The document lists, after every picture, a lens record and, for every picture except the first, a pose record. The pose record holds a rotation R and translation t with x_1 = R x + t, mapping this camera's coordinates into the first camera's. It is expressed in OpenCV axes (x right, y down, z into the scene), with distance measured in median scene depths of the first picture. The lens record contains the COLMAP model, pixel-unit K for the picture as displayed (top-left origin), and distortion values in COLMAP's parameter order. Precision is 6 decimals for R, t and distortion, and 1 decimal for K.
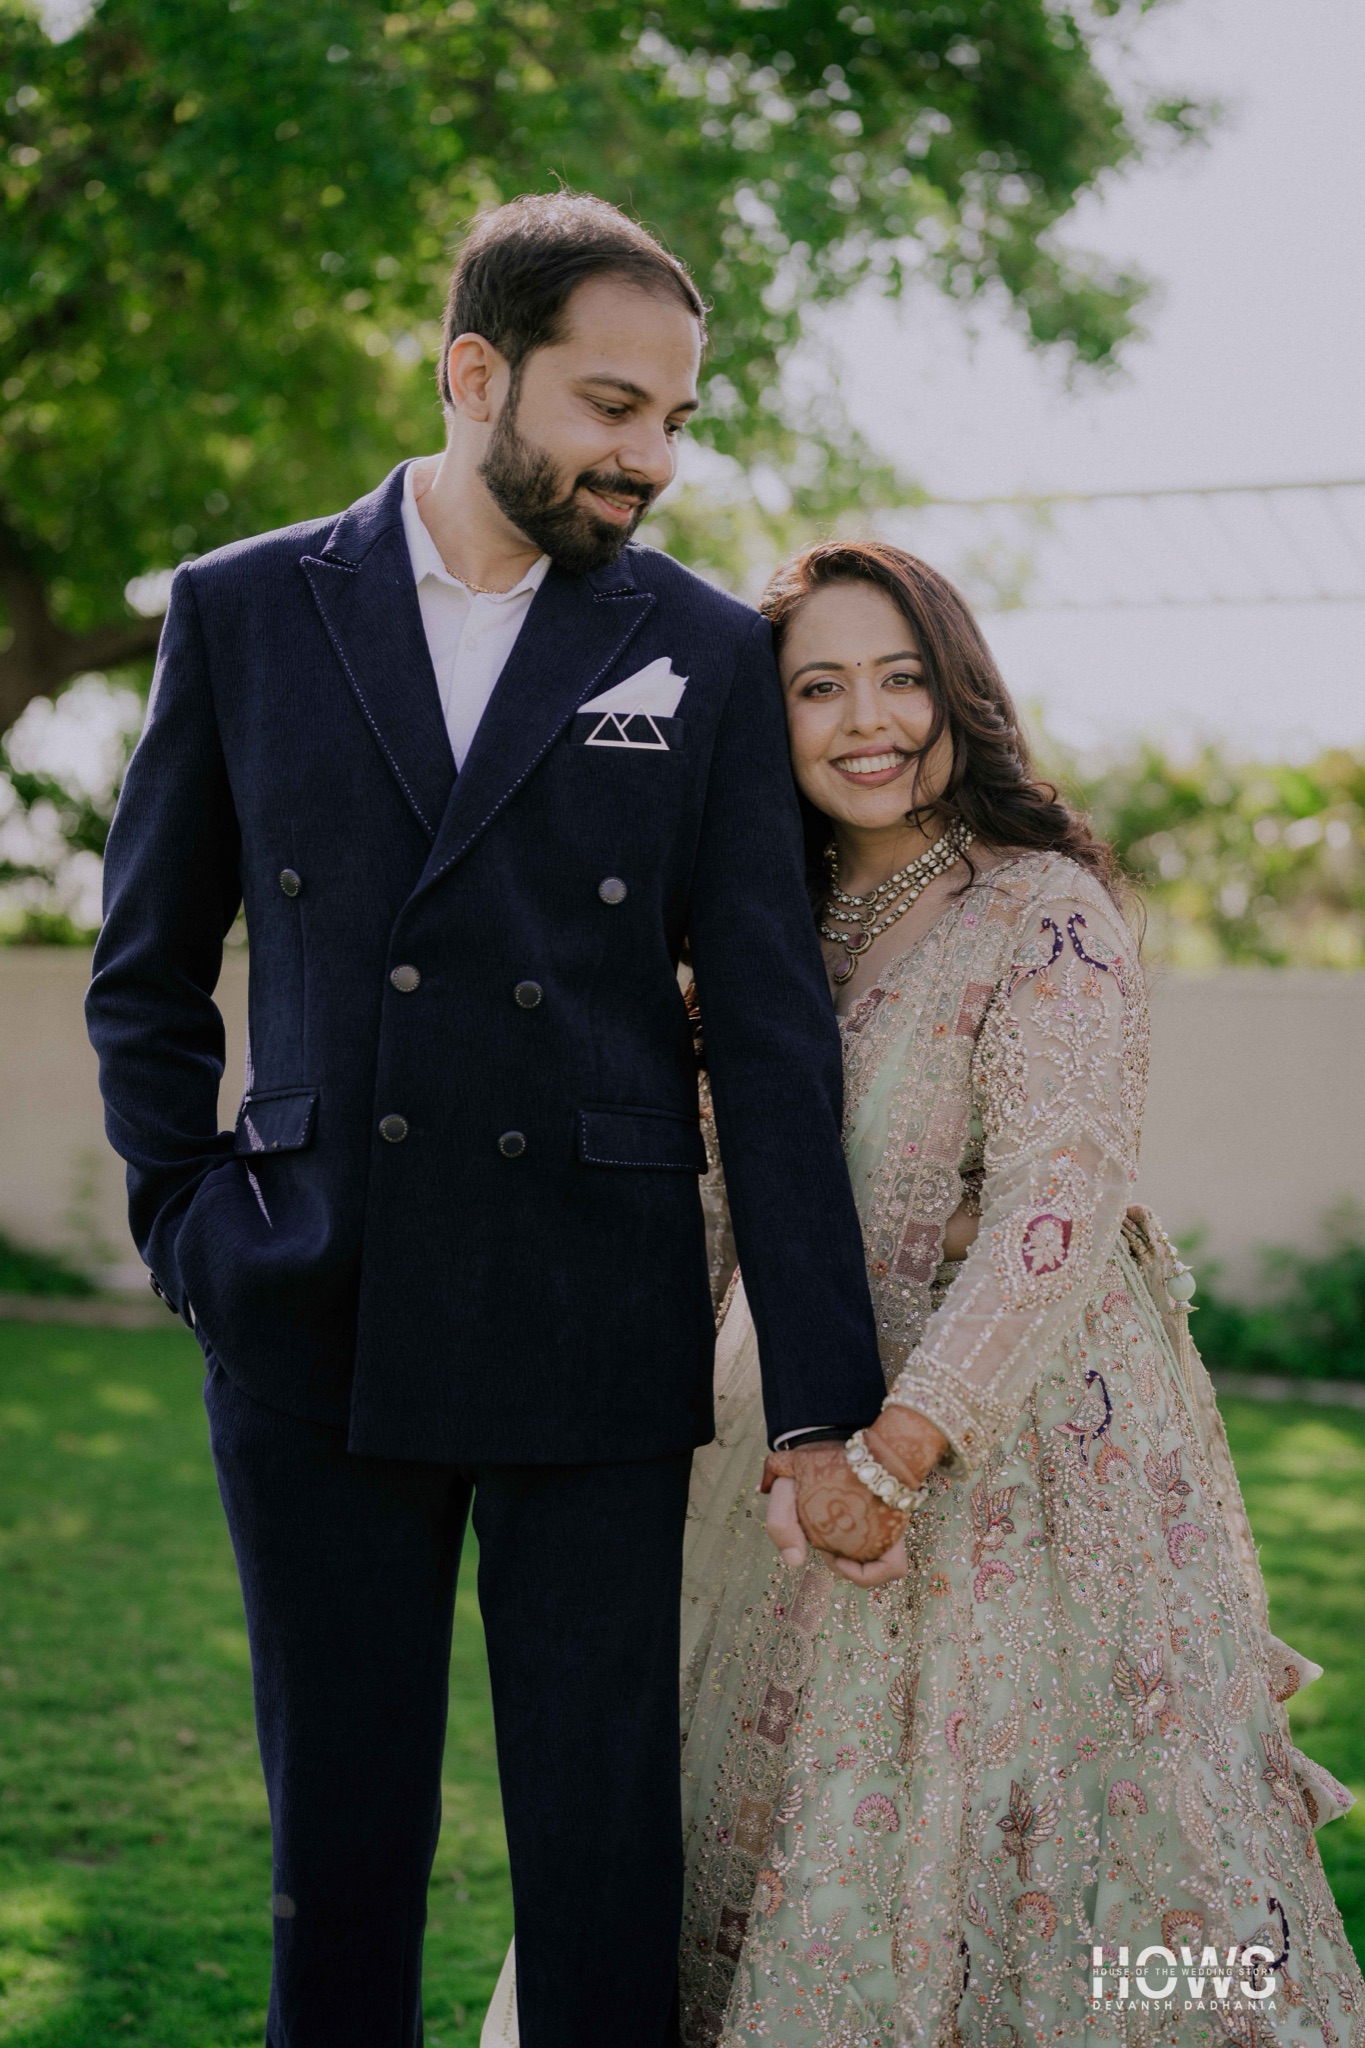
lens RADIAL K [[2719.9, 0, 682.5], [0, 2719.9, 1046.2], [0, 0, 1]] dist [0.149440, -0.009584]
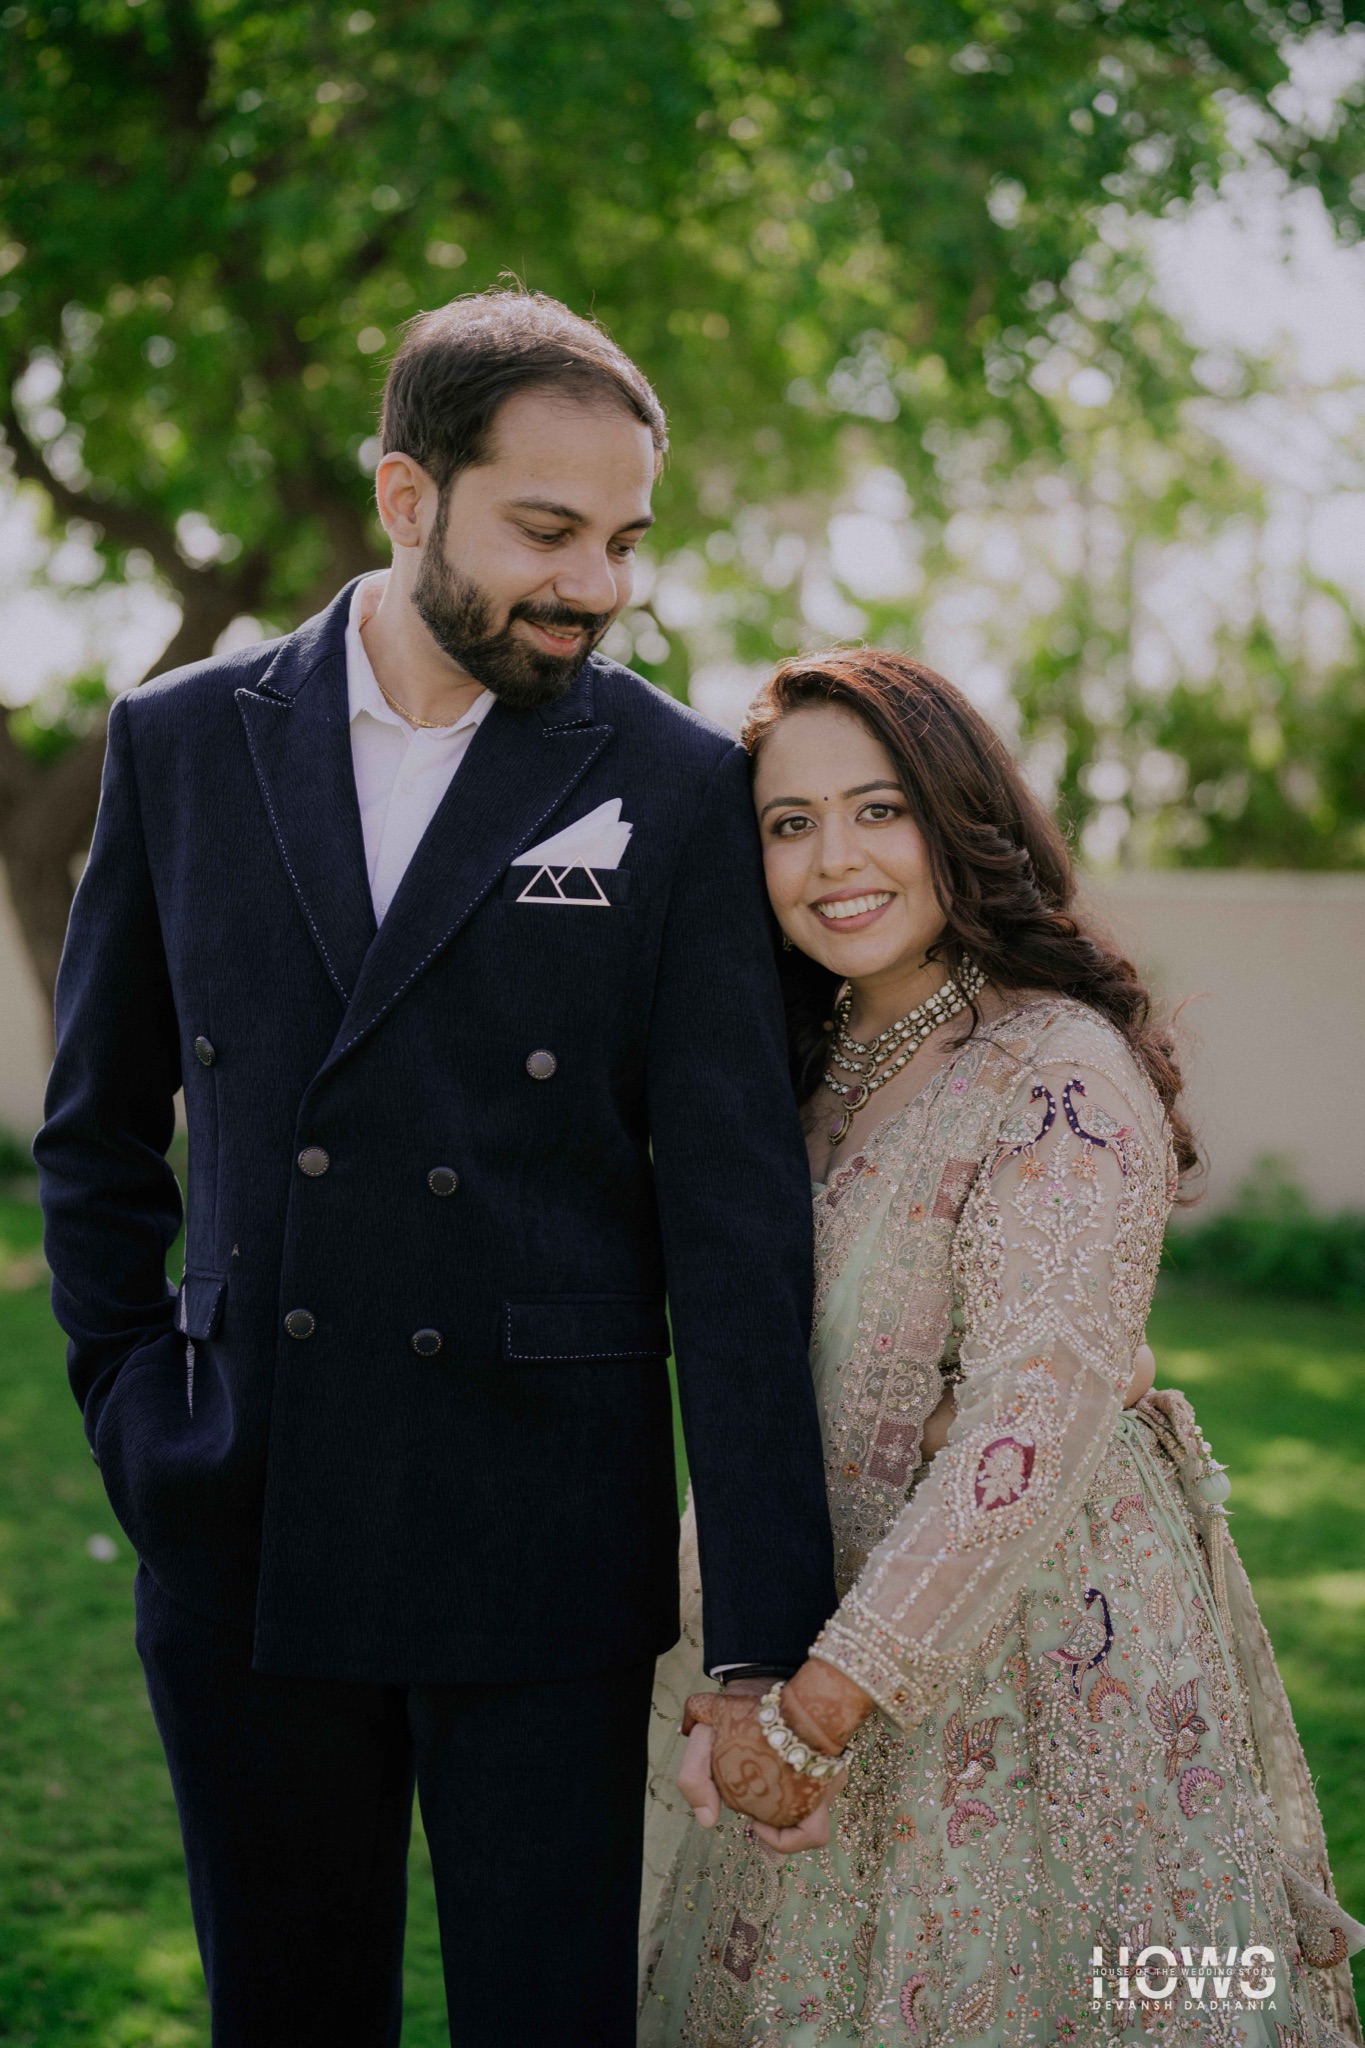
lens RADIAL K [[2719.9, 0, 682.5], [0, 2719.9, 1046.2], [0, 0, 1]] dist [0.149440, -0.009584]
pose [[0.987703, 0.009517, -0.156053, 0.159710], [-0.002460, 0.998968, 0.045348, -0.101888], [0.156323, -0.044406, 0.986707, 0.101826]]
